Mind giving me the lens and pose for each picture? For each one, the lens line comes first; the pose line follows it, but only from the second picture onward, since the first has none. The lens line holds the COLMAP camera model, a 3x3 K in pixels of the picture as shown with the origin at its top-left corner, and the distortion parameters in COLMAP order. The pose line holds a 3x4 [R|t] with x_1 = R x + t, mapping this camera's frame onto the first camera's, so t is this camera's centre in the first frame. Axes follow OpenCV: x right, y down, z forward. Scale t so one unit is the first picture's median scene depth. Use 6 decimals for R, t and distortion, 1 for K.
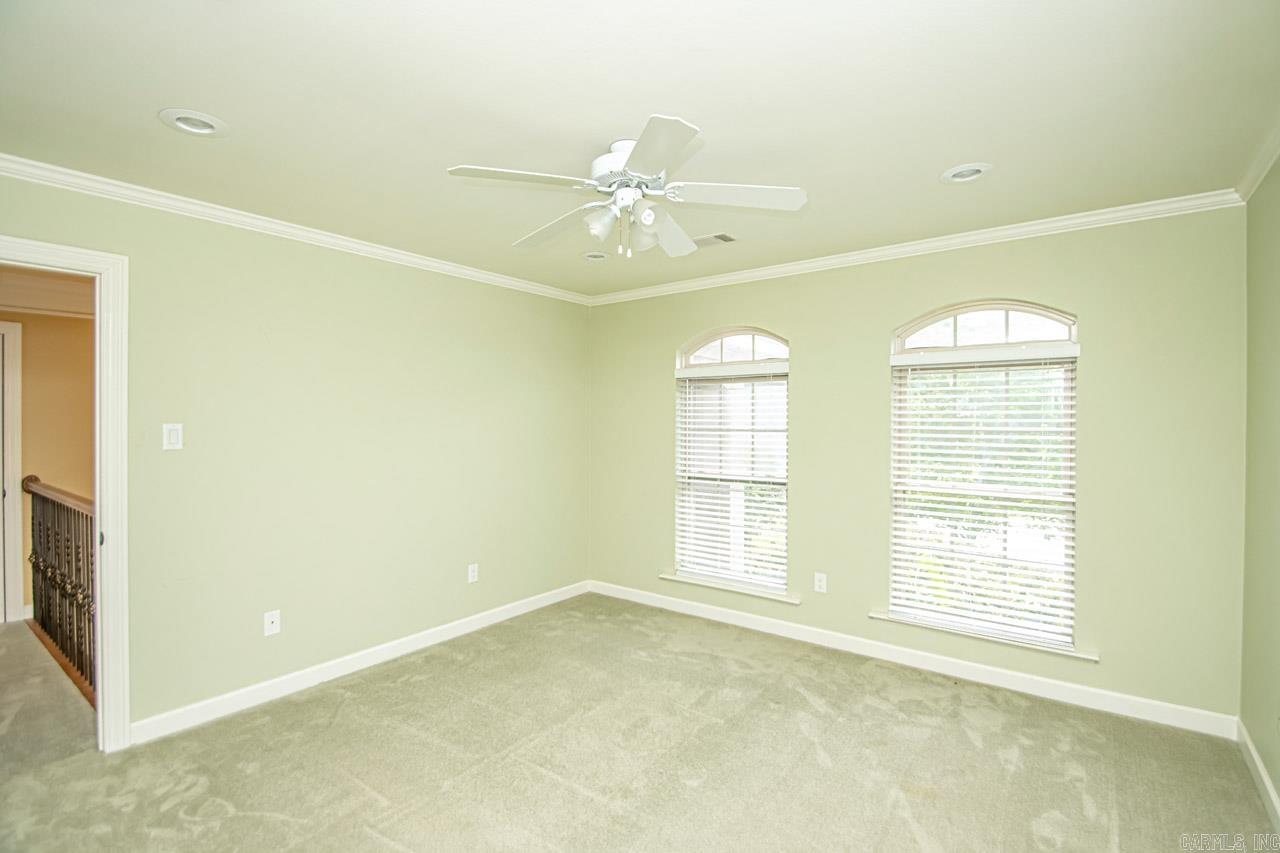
lens RADIAL K [[600.4, 0, 663.3], [0, 600.4, 424.6], [0, 0, 1]] dist [0.017620, -0.016170]
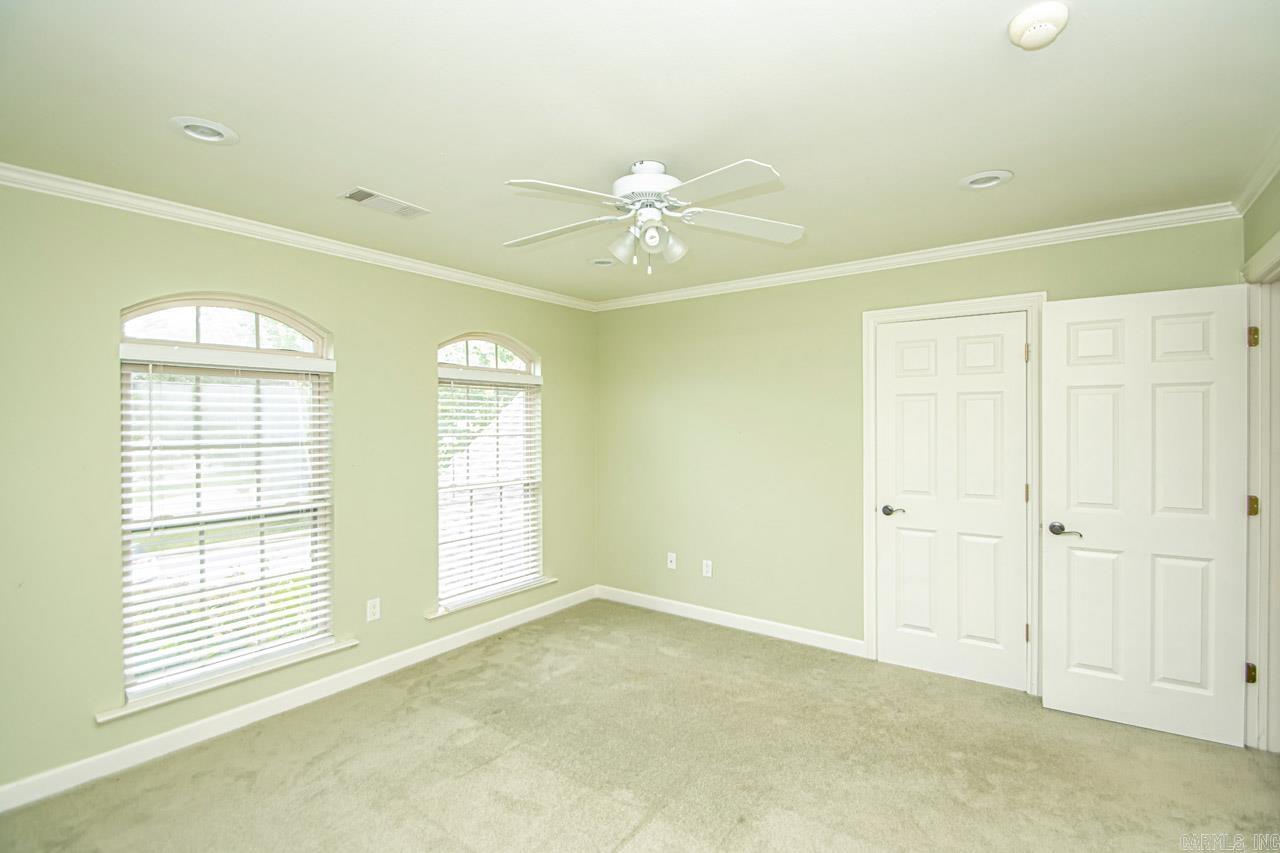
lens RADIAL K [[600.4, 0, 663.3], [0, 600.4, 424.6], [0, 0, 1]] dist [0.017620, -0.016170]
pose [[-0.019821, -0.003344, 0.999798, -0.623651], [0.013398, 0.999904, 0.003610, -0.011849], [-0.999714, 0.013467, -0.019775, 0.555154]]
